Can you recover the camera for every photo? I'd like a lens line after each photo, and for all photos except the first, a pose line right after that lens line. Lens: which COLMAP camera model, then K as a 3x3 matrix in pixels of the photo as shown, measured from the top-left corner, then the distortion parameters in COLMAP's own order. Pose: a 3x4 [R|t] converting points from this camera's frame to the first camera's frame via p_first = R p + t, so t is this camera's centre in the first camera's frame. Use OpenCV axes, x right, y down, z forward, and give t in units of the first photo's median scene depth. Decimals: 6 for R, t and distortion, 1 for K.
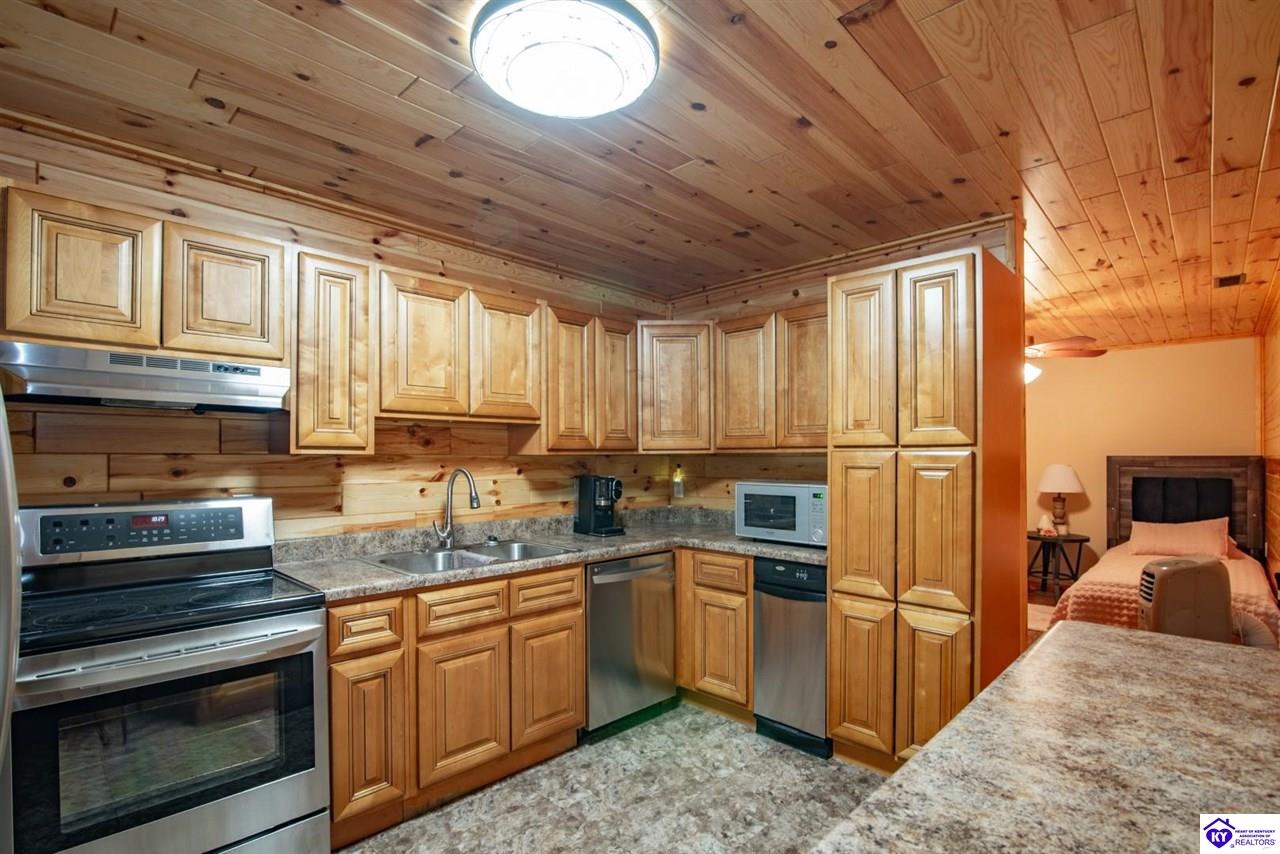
lens RADIAL K [[602.3, 0, 650.2], [0, 602.3, 437.0], [0, 0, 1]] dist [-0.021164, 0.000412]
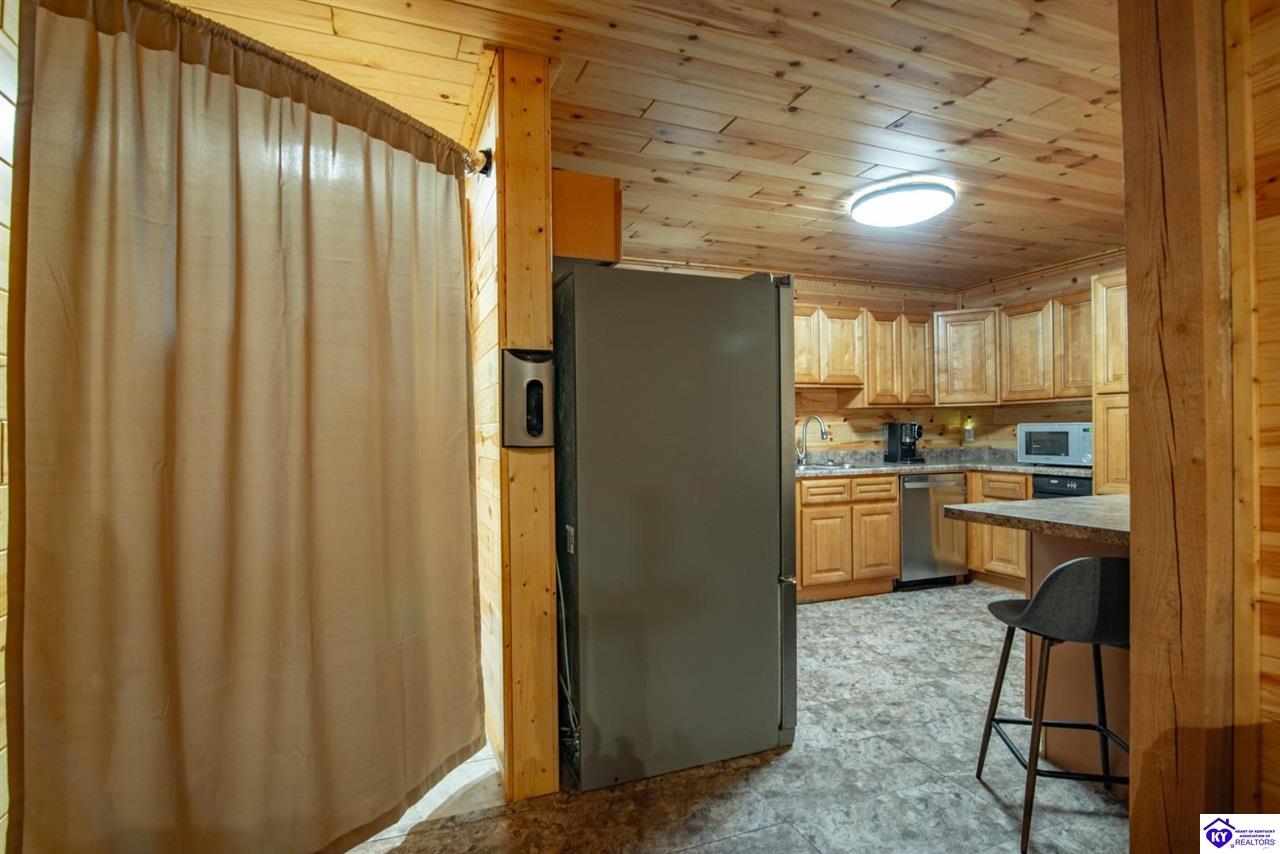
lens RADIAL K [[579.5, 0, 583.2], [0, 579.5, 424.3], [0, 0, 1]] dist [-0.012766, 0.000029]
pose [[0.855577, -0.007160, -0.517627, -0.029643], [0.019235, 0.999654, 0.017966, 0.032443], [0.517319, -0.025328, 0.855418, -0.656736]]
